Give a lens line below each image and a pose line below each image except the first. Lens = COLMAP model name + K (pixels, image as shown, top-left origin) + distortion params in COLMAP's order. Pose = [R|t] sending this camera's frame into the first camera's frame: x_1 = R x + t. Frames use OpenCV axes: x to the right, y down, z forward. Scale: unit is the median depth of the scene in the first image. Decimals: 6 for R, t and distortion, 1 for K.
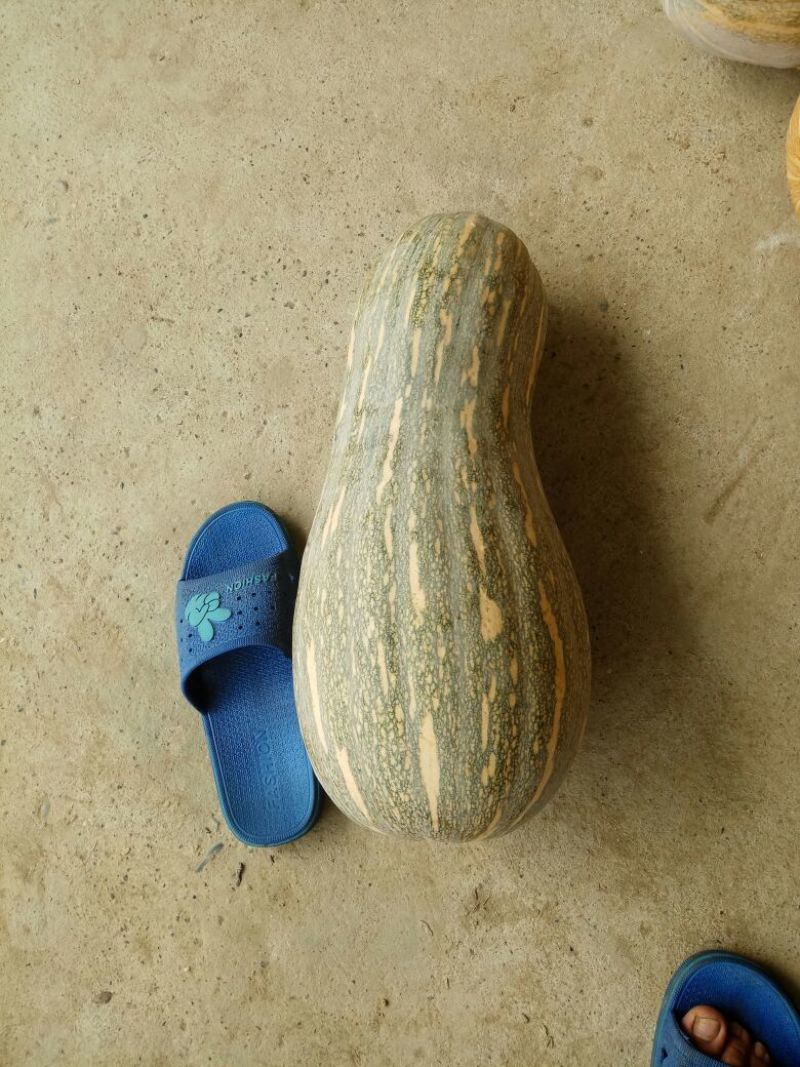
lens RADIAL K [[787.5, 0, 400.0], [0, 787.5, 533.5], [0, 0, 1]] dist [0.092493, -0.129438]
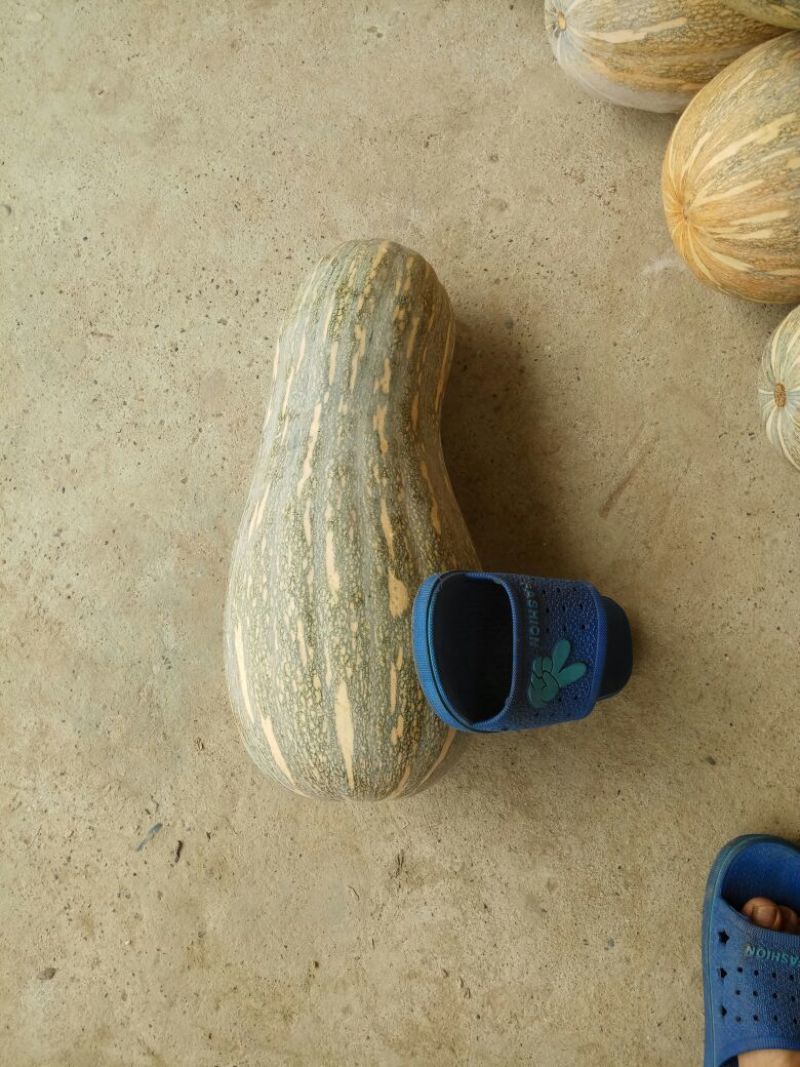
lens RADIAL K [[787.5, 0, 400.0], [0, 787.5, 533.5], [0, 0, 1]] dist [0.092493, -0.129438]
pose [[0.998184, -0.013425, 0.058724, 0.039192], [0.014886, 0.999589, -0.024502, 0.033660], [-0.058371, 0.025331, 0.997974, -0.094423]]
